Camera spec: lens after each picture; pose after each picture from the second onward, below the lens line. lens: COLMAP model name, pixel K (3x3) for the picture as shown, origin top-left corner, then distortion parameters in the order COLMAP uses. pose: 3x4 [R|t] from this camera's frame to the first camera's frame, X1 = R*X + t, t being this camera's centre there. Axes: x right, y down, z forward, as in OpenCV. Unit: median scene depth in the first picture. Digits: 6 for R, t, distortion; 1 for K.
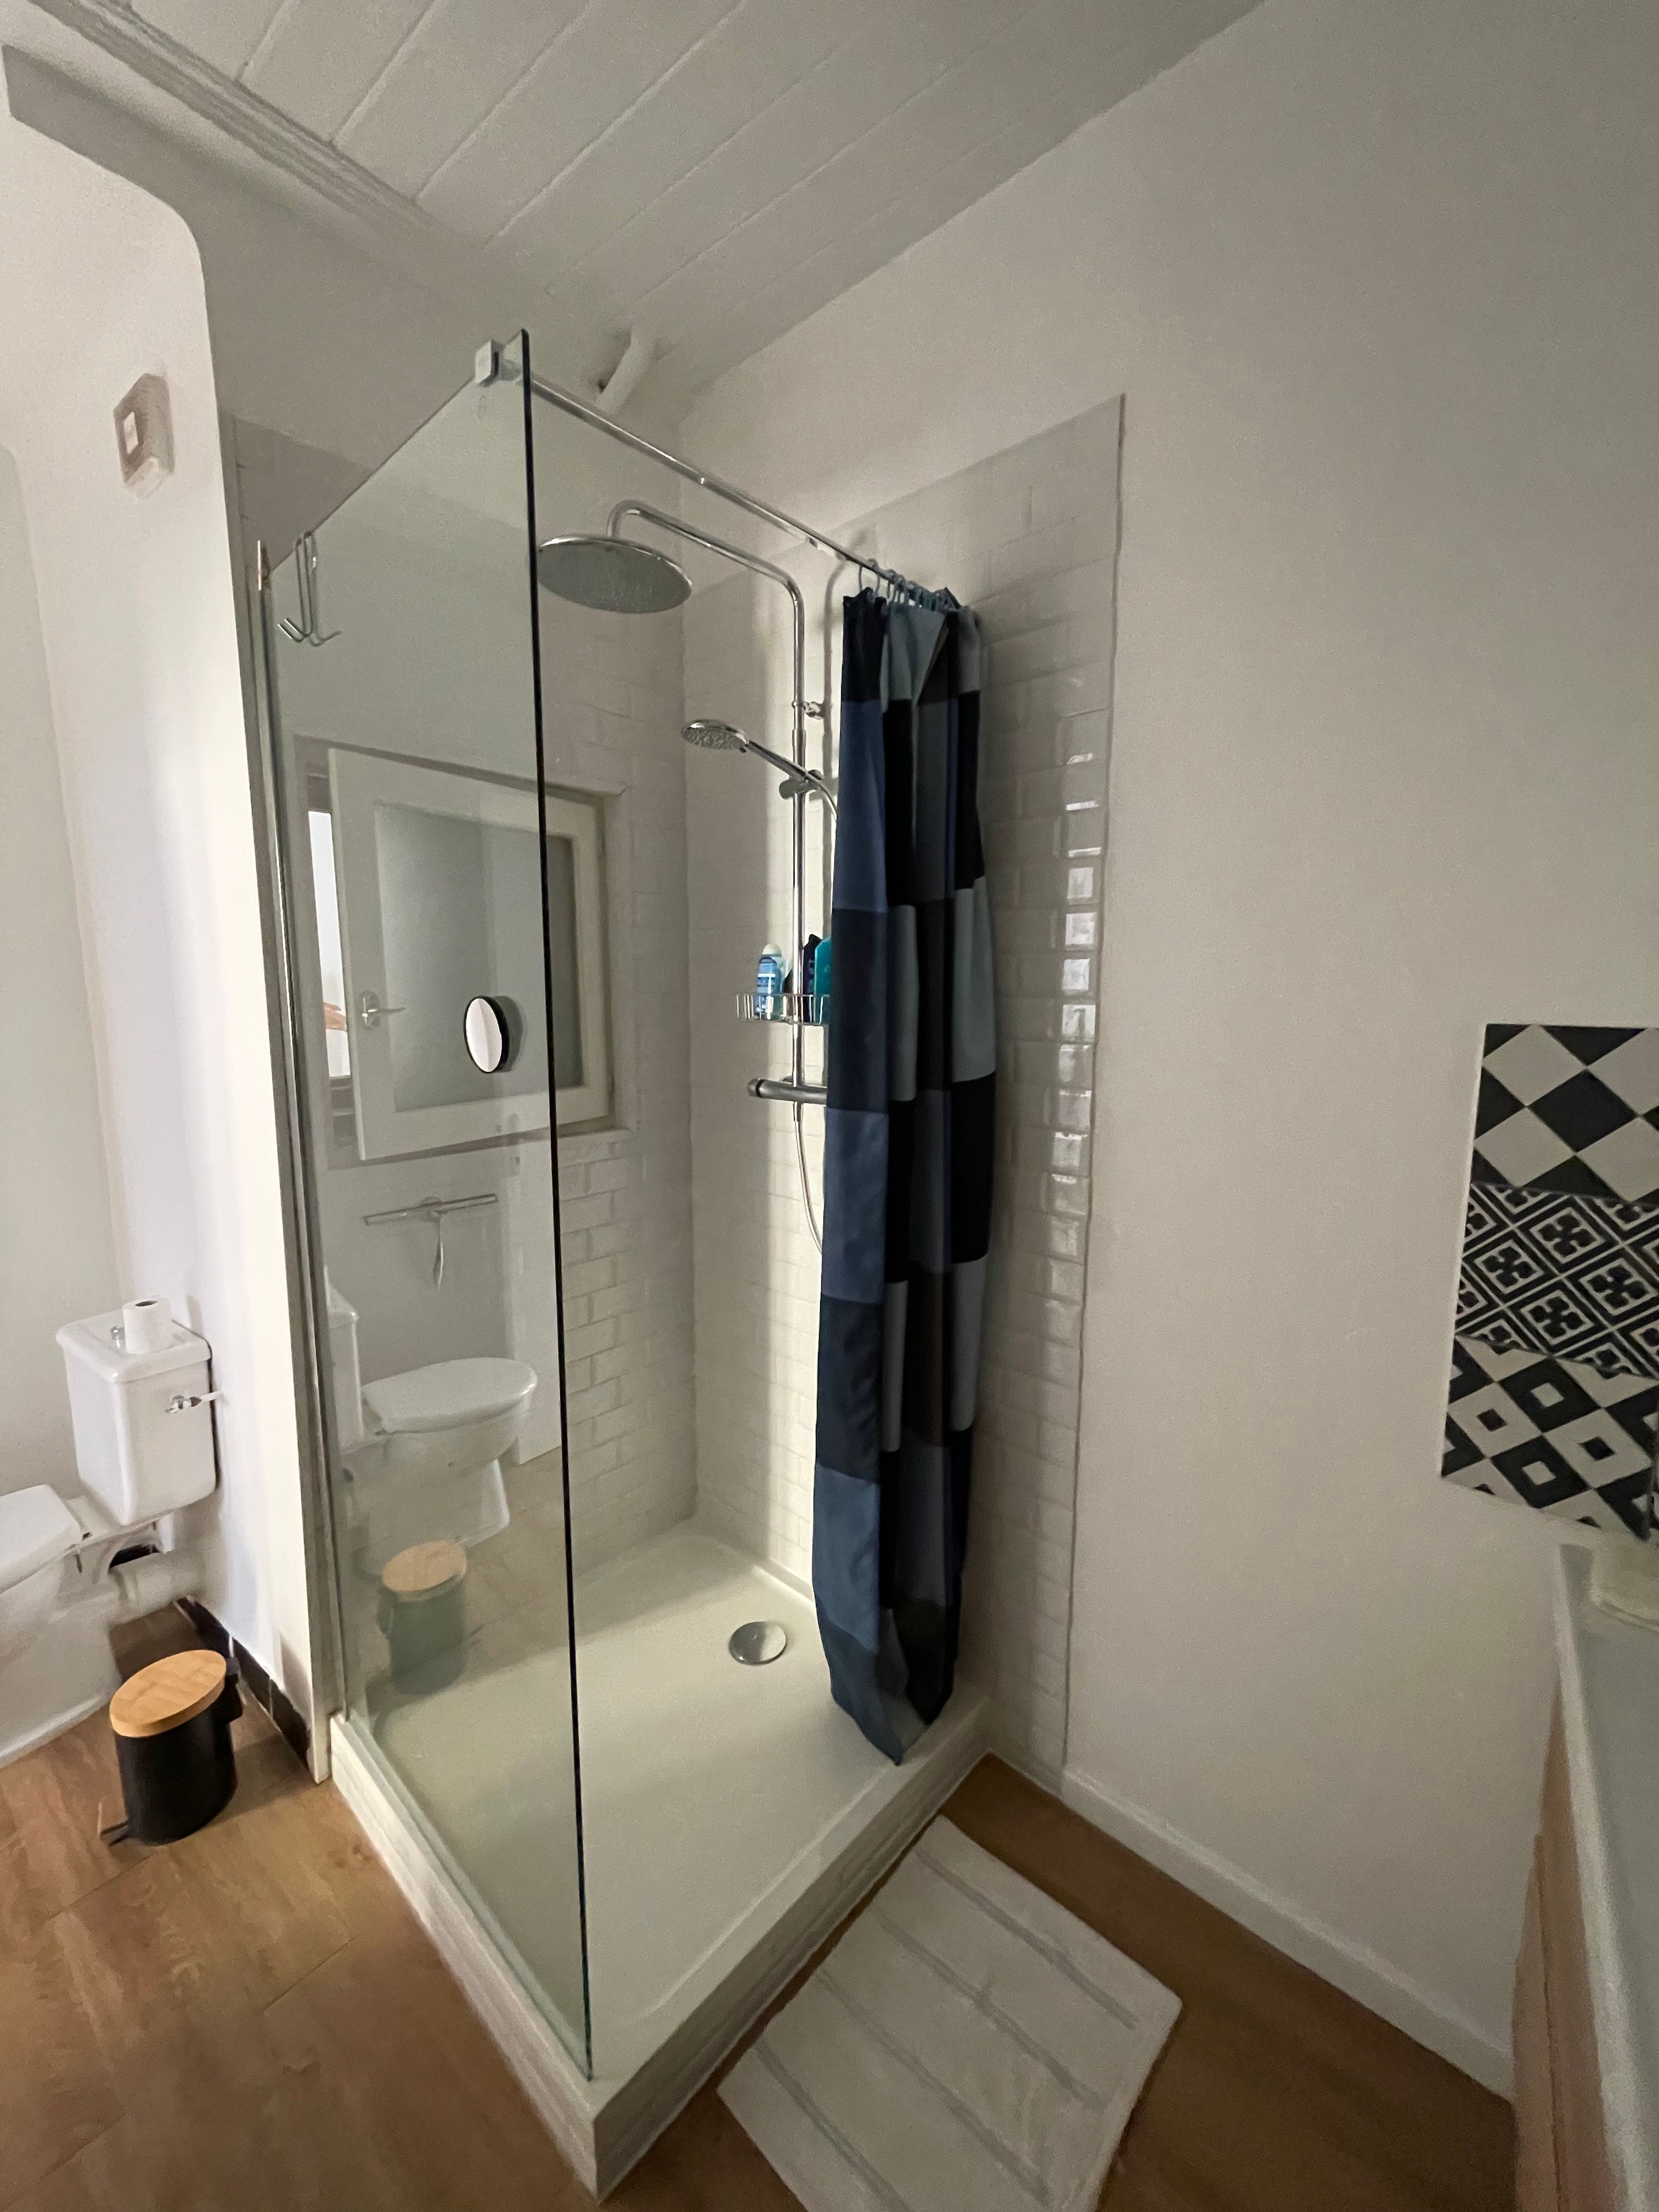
lens RADIAL K [[890.3, 0, 823.9], [0, 890.3, 1106.9], [0, 0, 1]] dist [-0.001527, 0.000364]
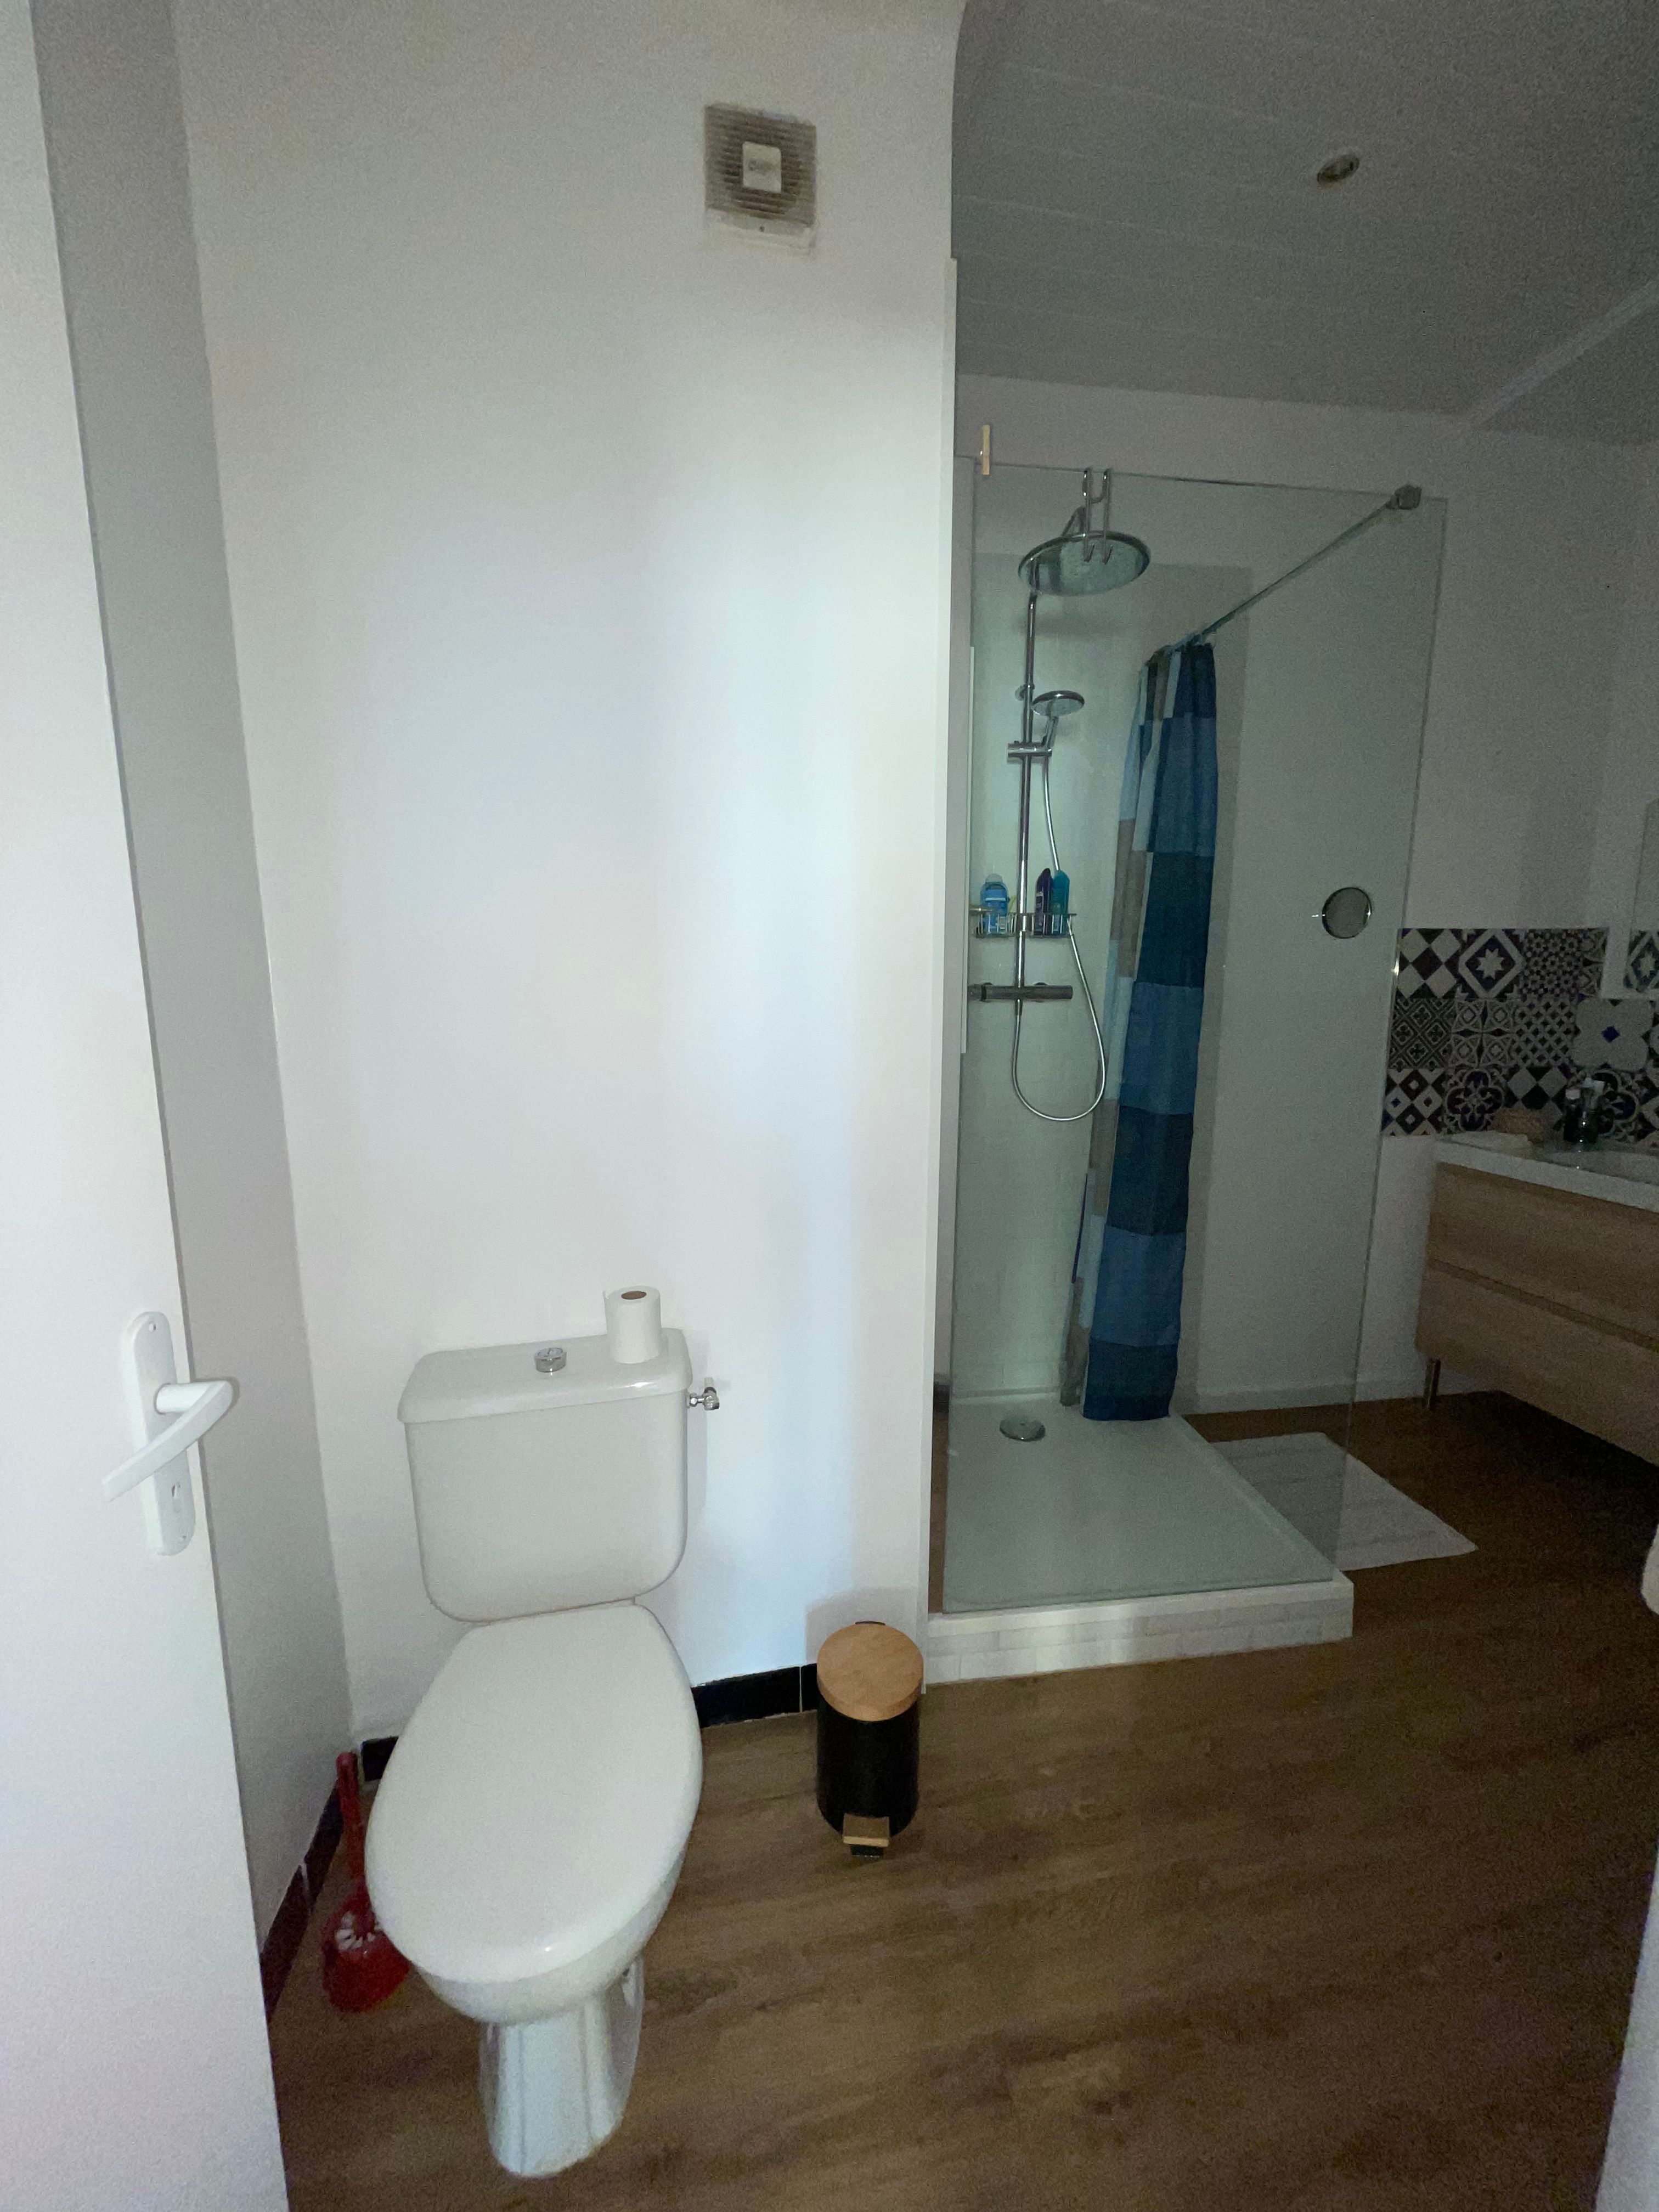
lens RADIAL K [[890.3, 0, 819.2], [0, 890.3, 1101.8], [0, 0, 1]] dist [-0.001527, 0.000364]
pose [[0.647154, -0.139349, 0.749516, -1.995466], [0.100700, 0.990163, 0.097143, -0.024099], [-0.755679, 0.012610, 0.654820, 0.637061]]
